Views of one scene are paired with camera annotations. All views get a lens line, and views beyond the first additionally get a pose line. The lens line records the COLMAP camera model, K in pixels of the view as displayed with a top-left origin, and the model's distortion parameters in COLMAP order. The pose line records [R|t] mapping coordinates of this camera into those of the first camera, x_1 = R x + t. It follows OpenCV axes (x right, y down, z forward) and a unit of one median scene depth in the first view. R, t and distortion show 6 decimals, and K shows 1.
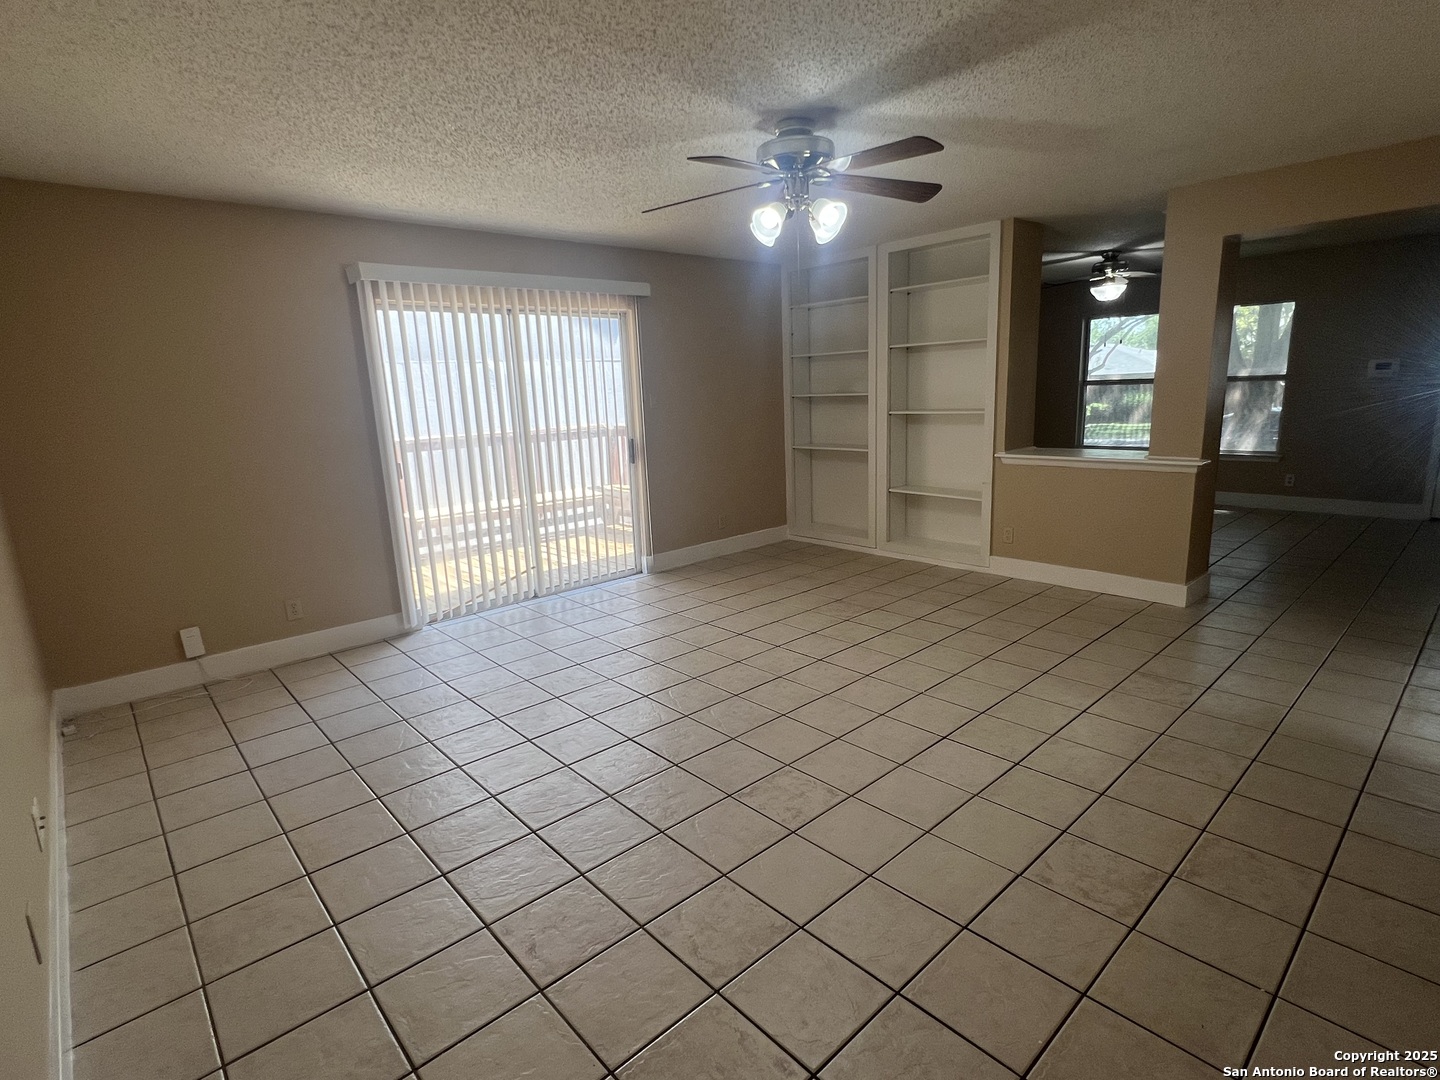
lens RADIAL K [[727.4, 0, 717.5], [0, 727.4, 541.6], [0, 0, 1]] dist [-0.002842, 0.001992]
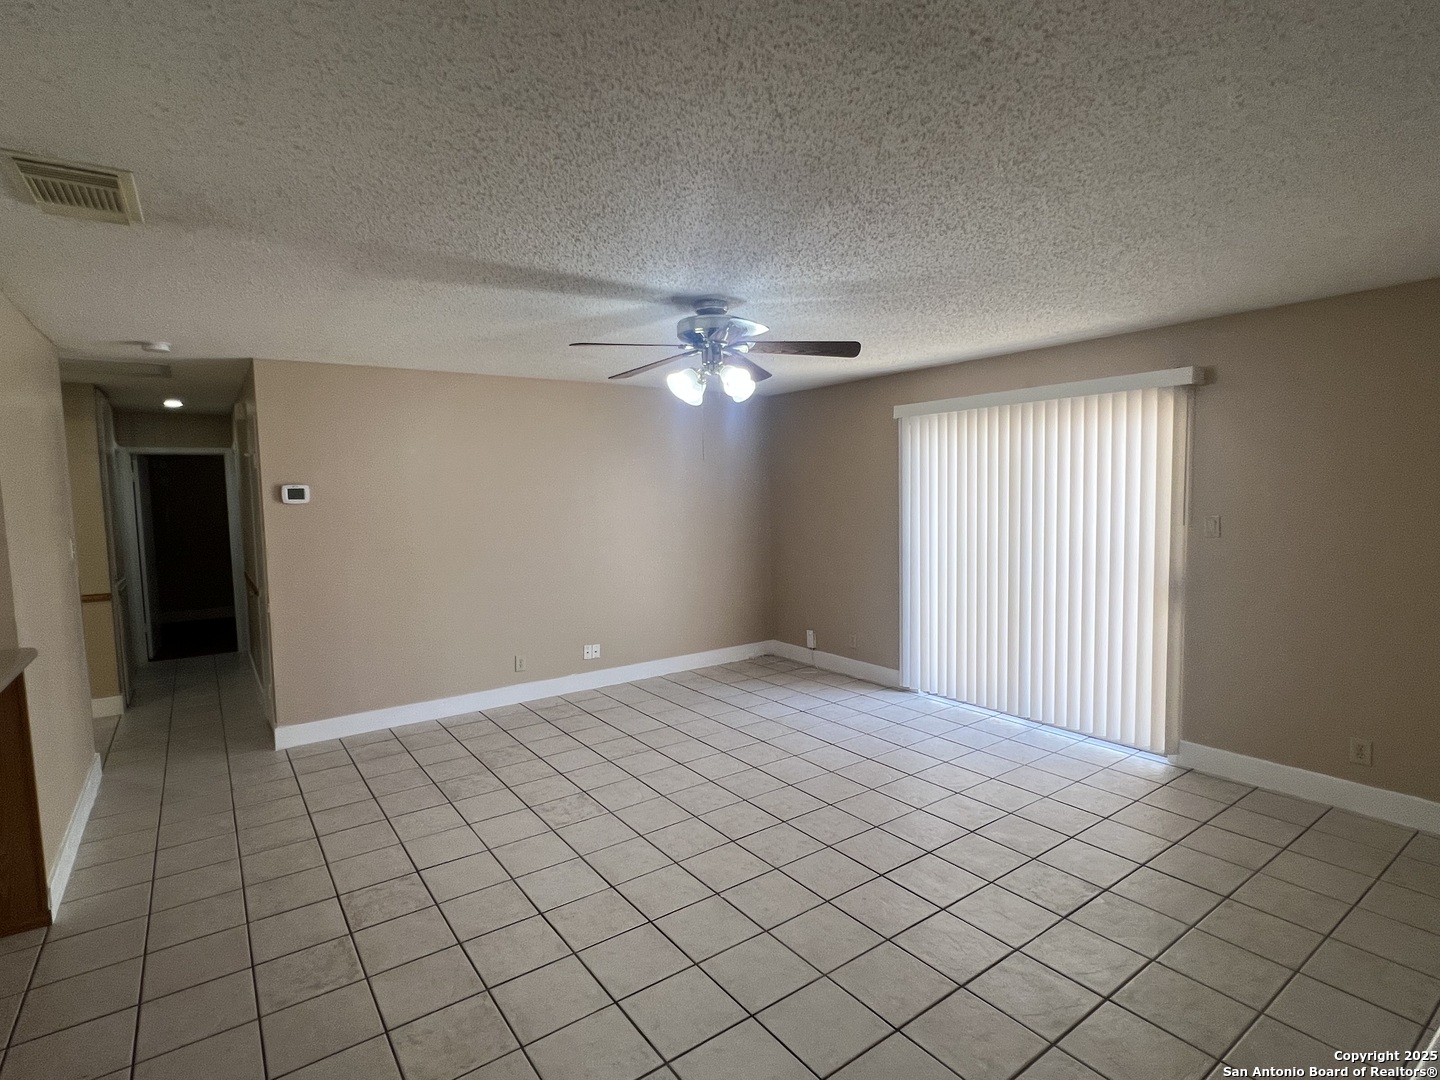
lens RADIAL K [[727.4, 0, 717.5], [0, 727.4, 541.6], [0, 0, 1]] dist [-0.002842, 0.001992]
pose [[-0.110216, 0.117667, -0.986918, 0.863186], [-0.182348, 0.973719, 0.136457, -0.249761], [0.977037, 0.195002, -0.085863, 0.800218]]
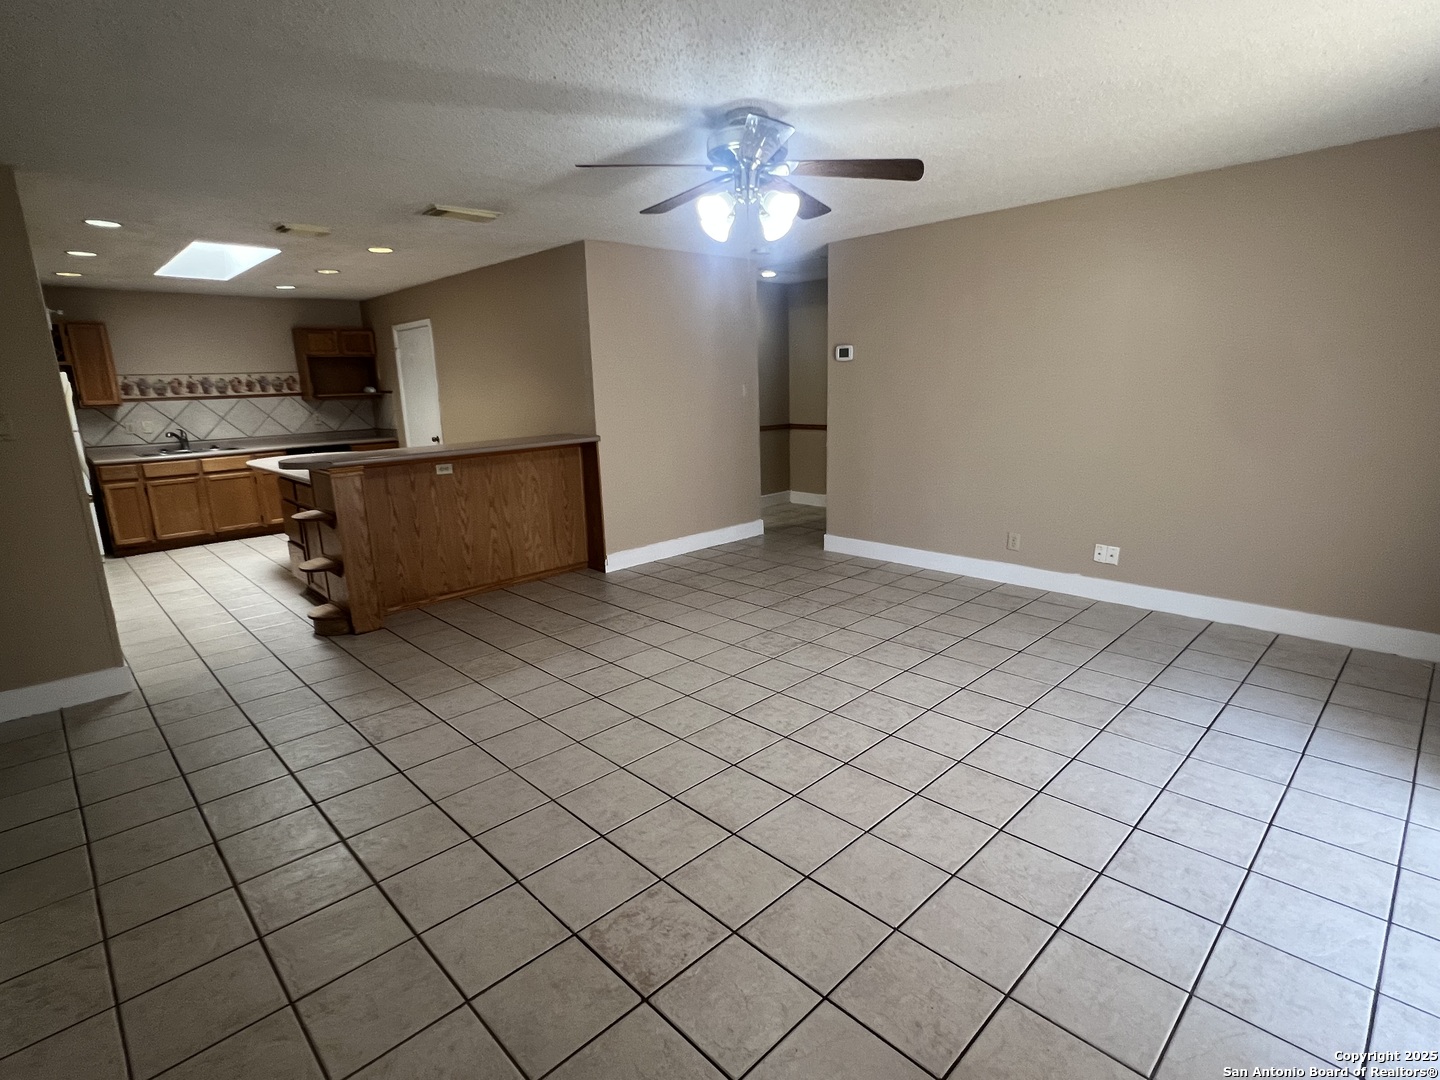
lens RADIAL K [[727.4, 0, 717.5], [0, 727.4, 541.6], [0, 0, 1]] dist [-0.002842, 0.001992]
pose [[-0.996802, 0.077357, -0.020031, 0.141494], [0.061918, 0.906185, 0.418325, -0.316427], [0.050512, 0.415747, -0.908077, 1.430010]]
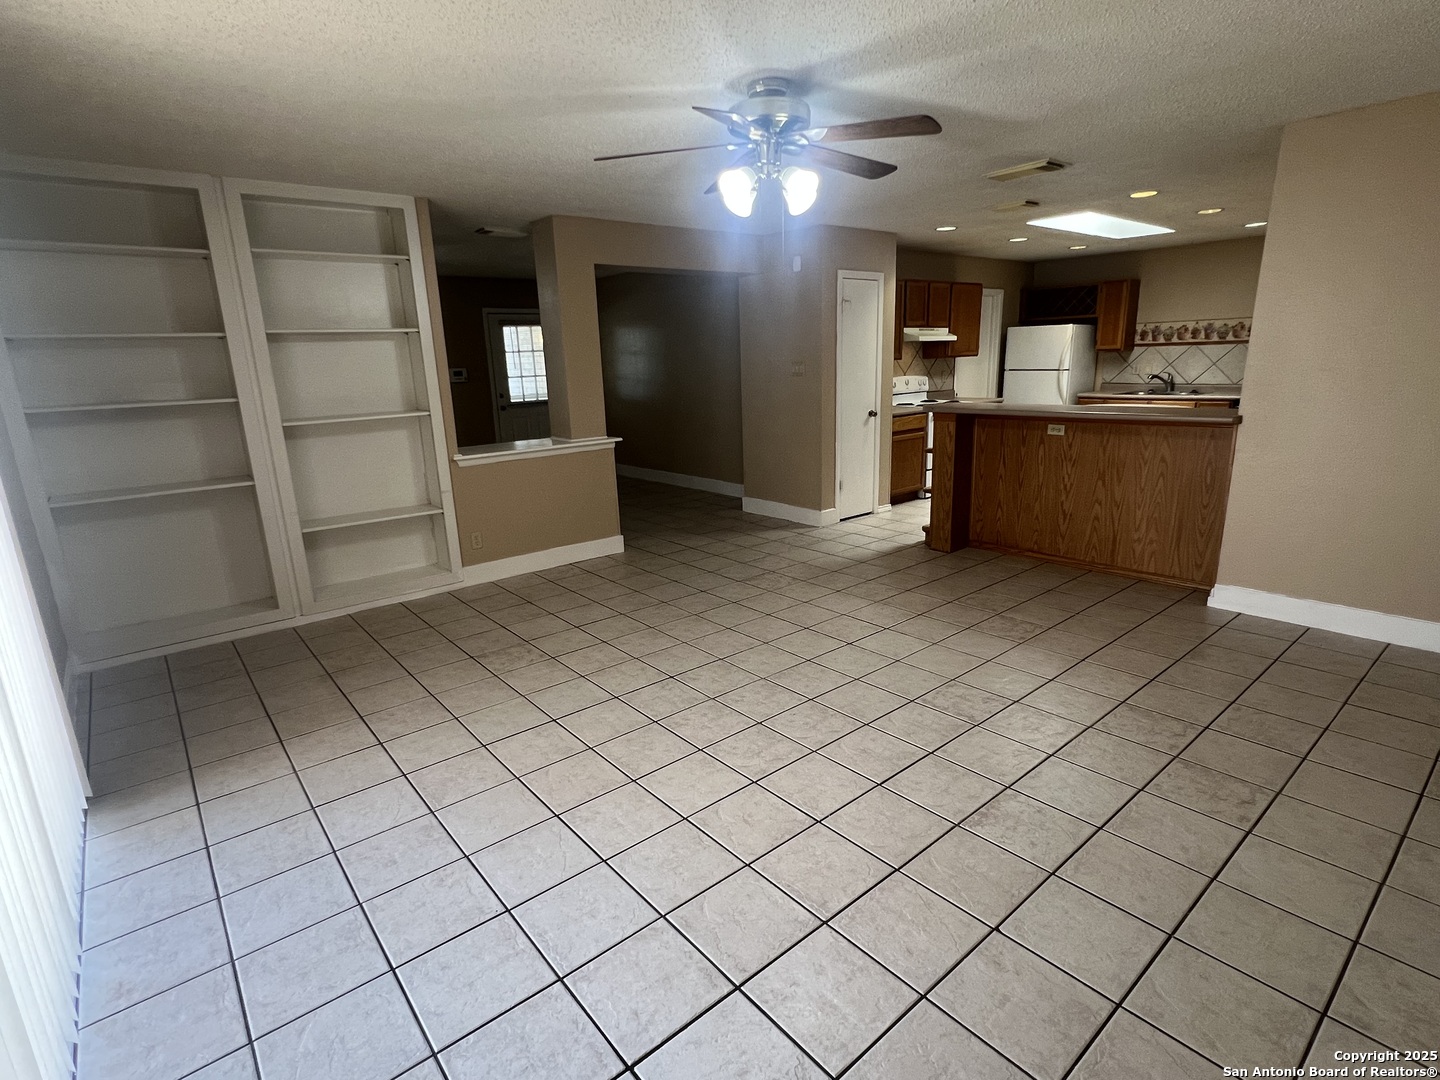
lens RADIAL K [[727.4, 0, 717.5], [0, 727.4, 541.6], [0, 0, 1]] dist [-0.002842, 0.001992]
pose [[0.041629, -0.208356, 0.977167, -0.634965], [0.239812, 0.951509, 0.192669, -0.141638], [-0.969926, 0.226316, 0.089576, 0.753757]]
